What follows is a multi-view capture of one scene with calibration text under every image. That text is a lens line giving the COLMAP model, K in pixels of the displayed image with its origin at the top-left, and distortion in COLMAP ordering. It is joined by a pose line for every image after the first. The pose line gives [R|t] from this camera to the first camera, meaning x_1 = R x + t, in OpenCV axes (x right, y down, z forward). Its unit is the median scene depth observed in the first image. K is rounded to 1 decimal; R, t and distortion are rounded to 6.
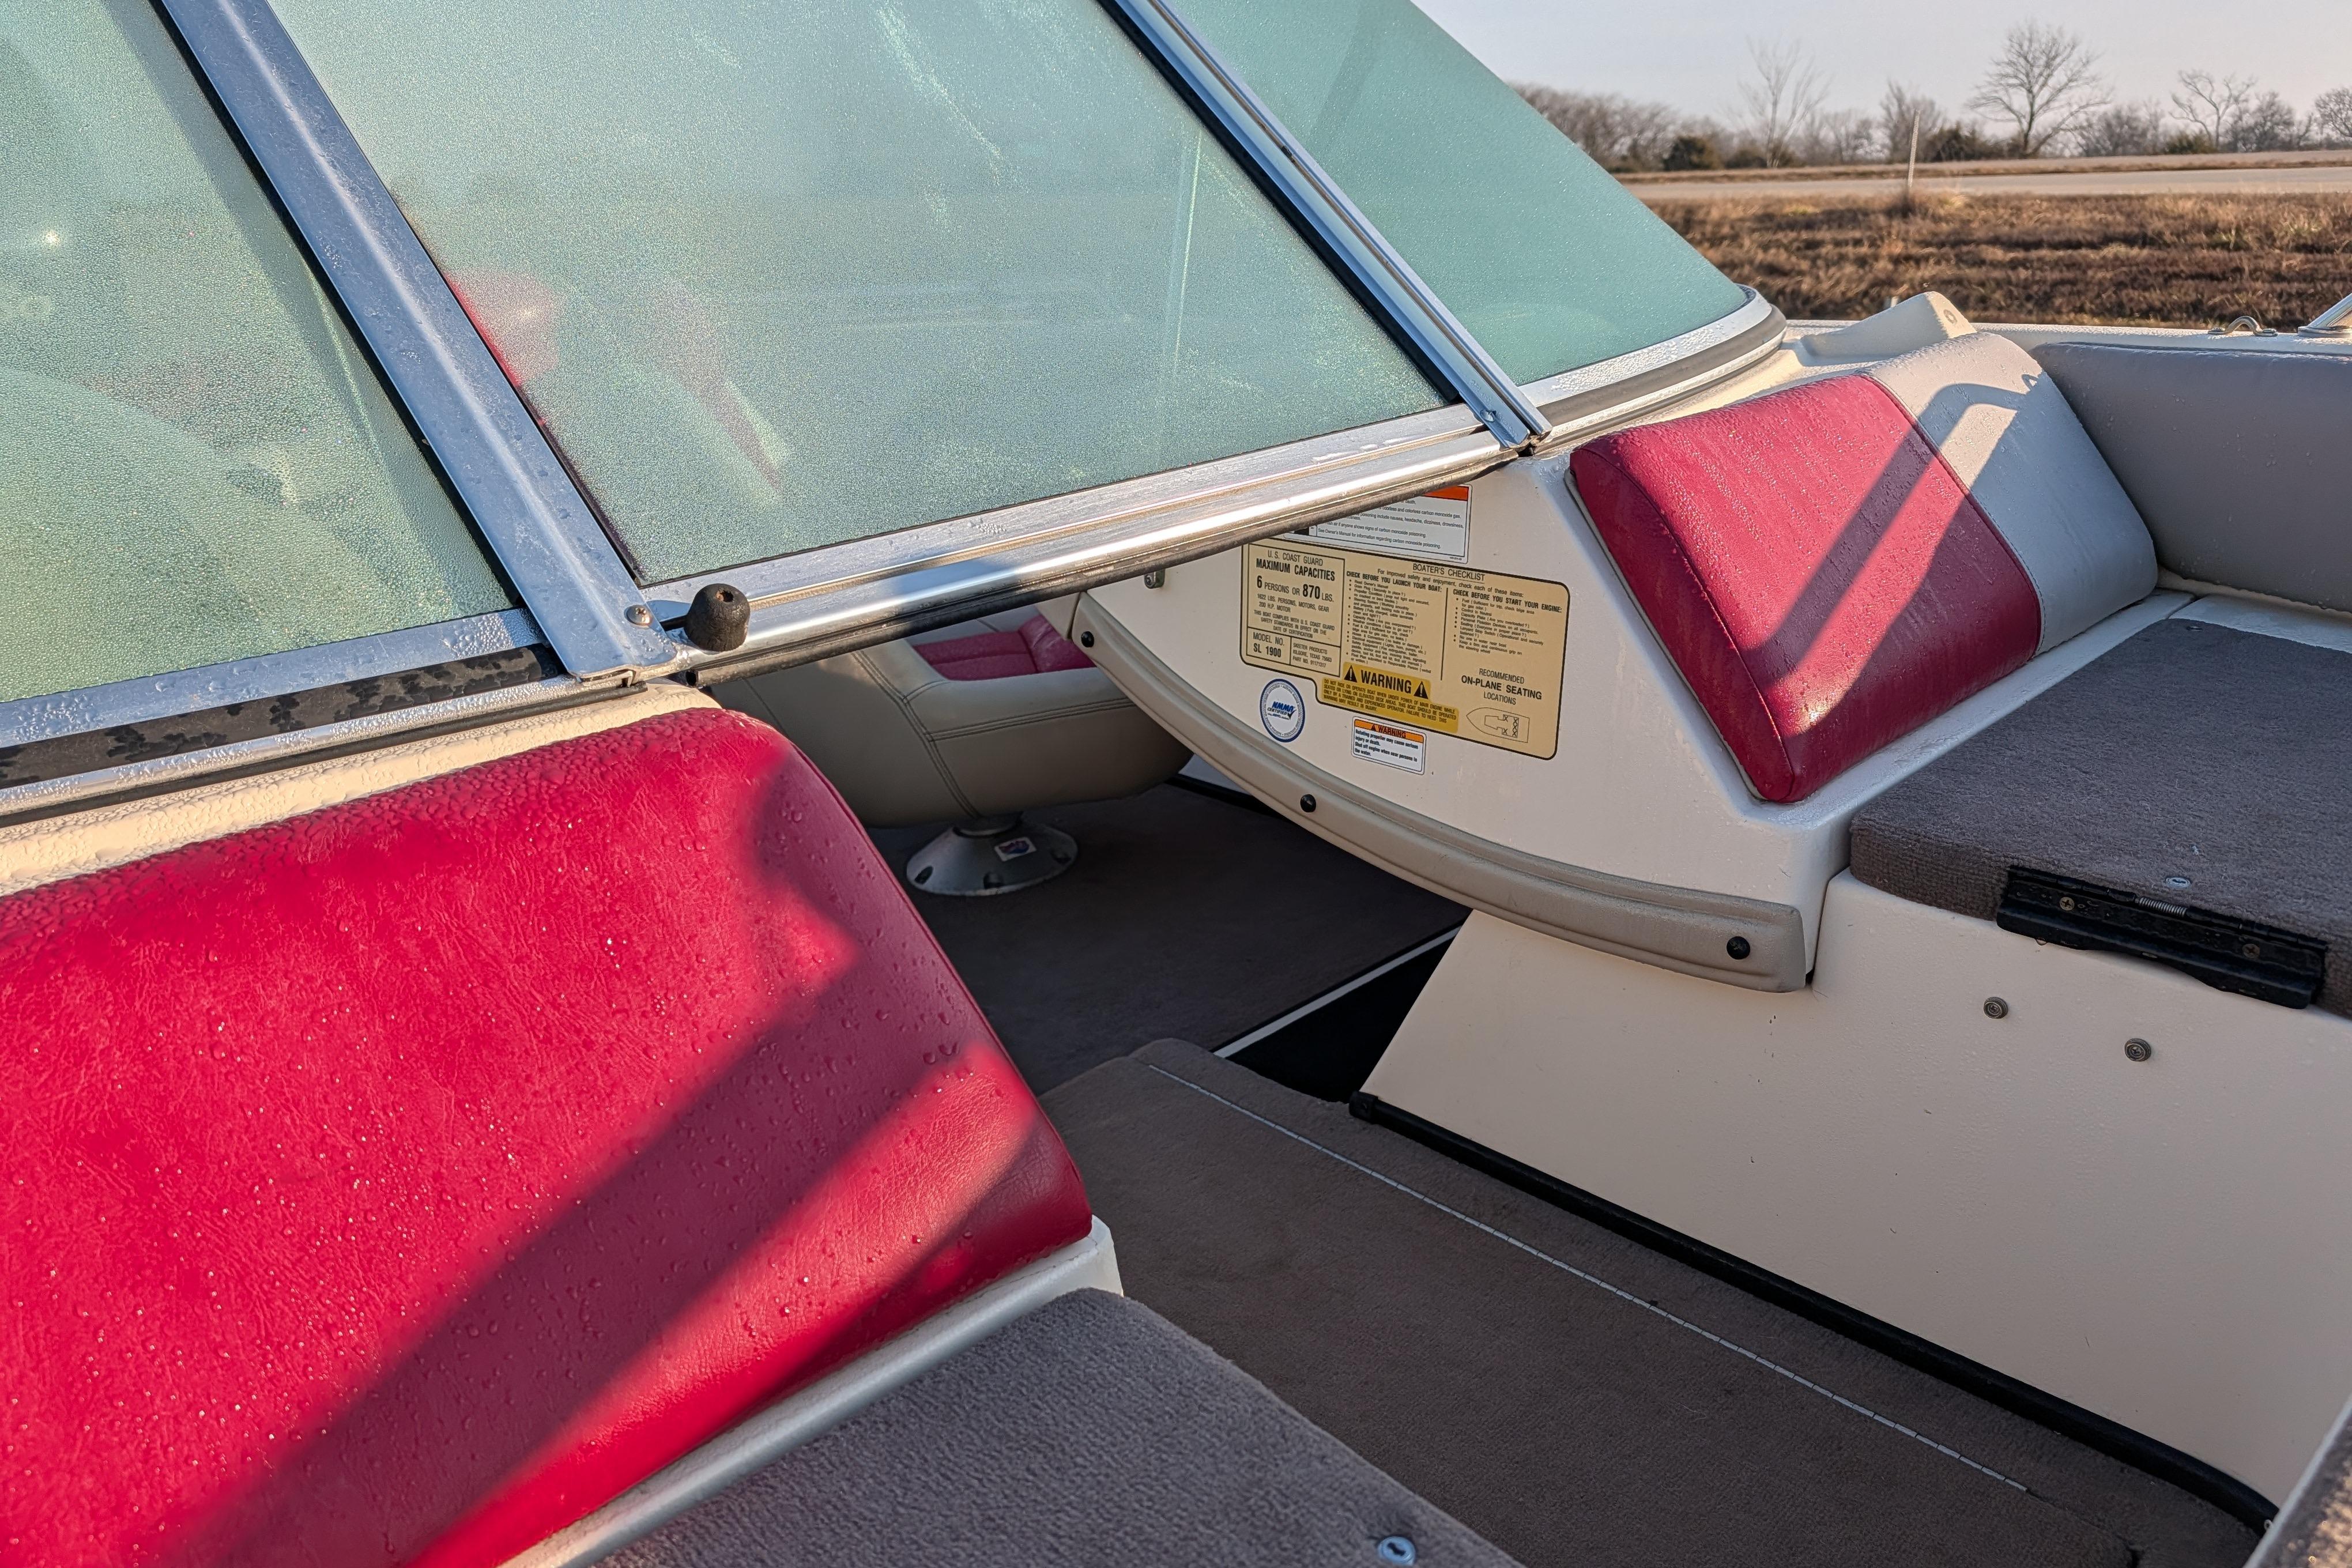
lens RADIAL K [[1693.5, 0, 1125.5], [0, 1693.5, 801.7], [0, 0, 1]] dist [0.036955, -0.030575]
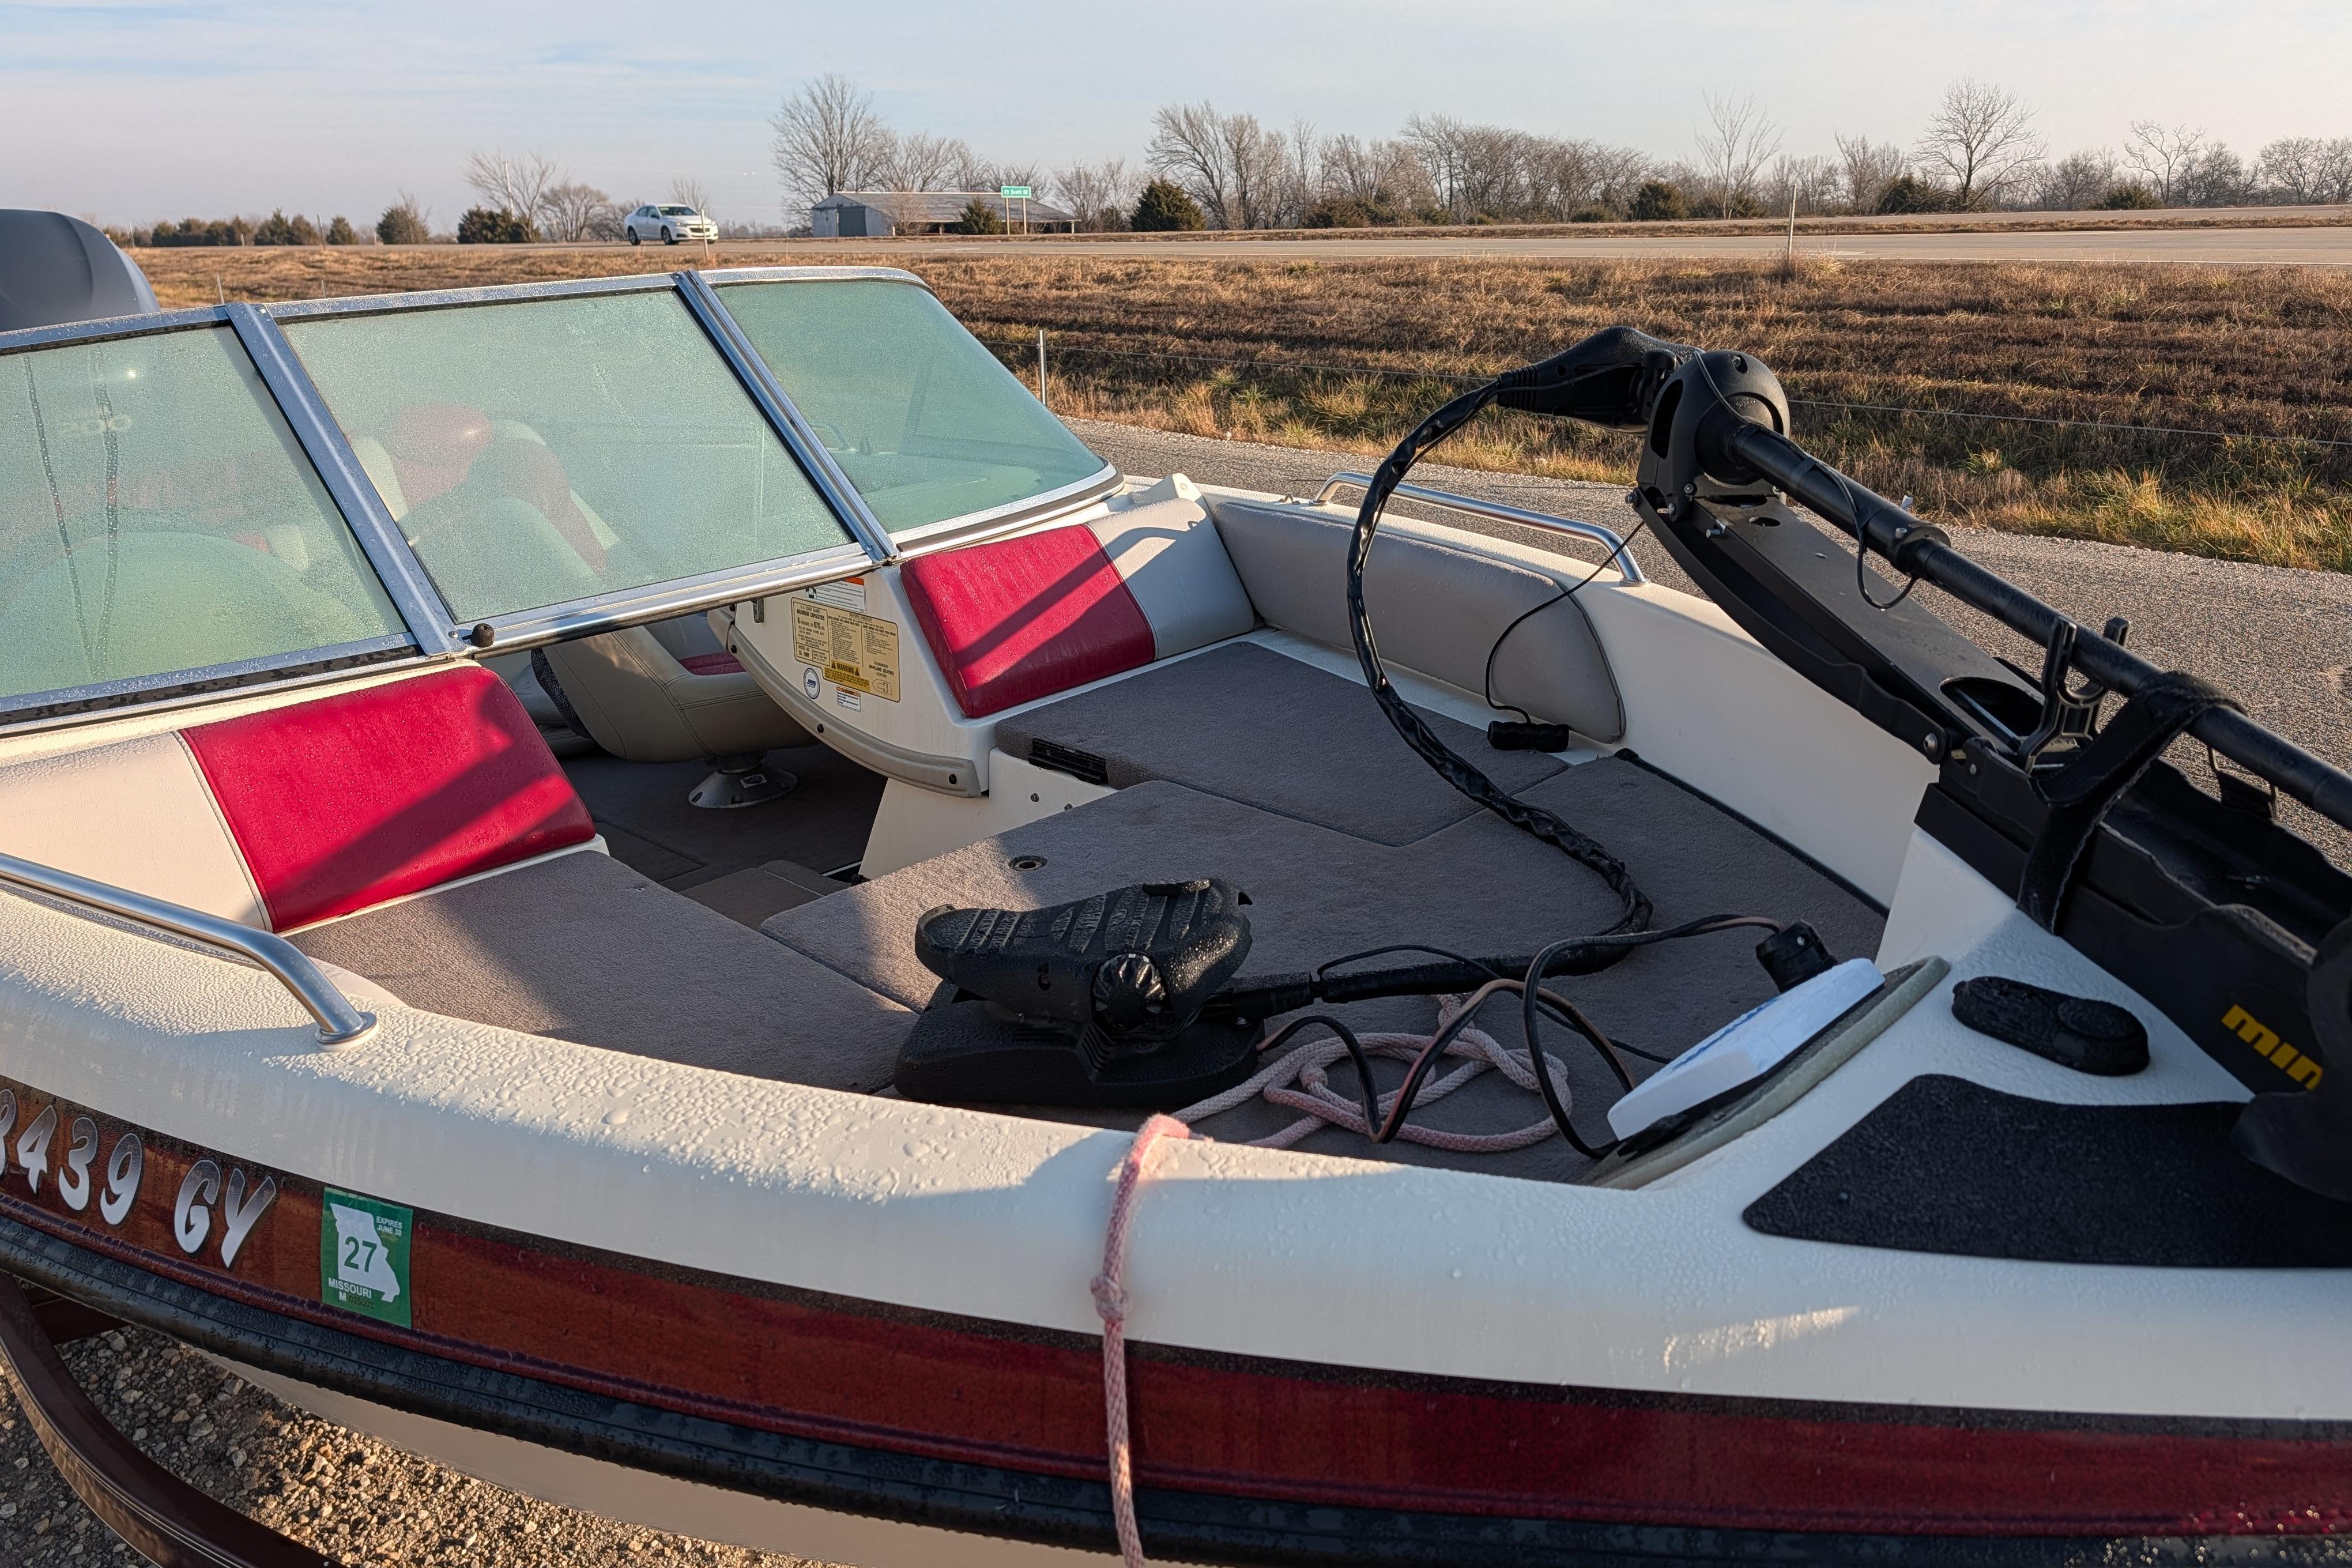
lens RADIAL K [[1704.1, 0, 1176.0], [0, 1704.1, 784.0], [0, 0, 1]] dist [0.030903, -0.005395]
pose [[0.999575, -0.000198, 0.029158, 0.041550], [0.000991, 0.999630, -0.027191, 0.010868], [-0.029141, 0.027208, 0.999205, -0.093684]]
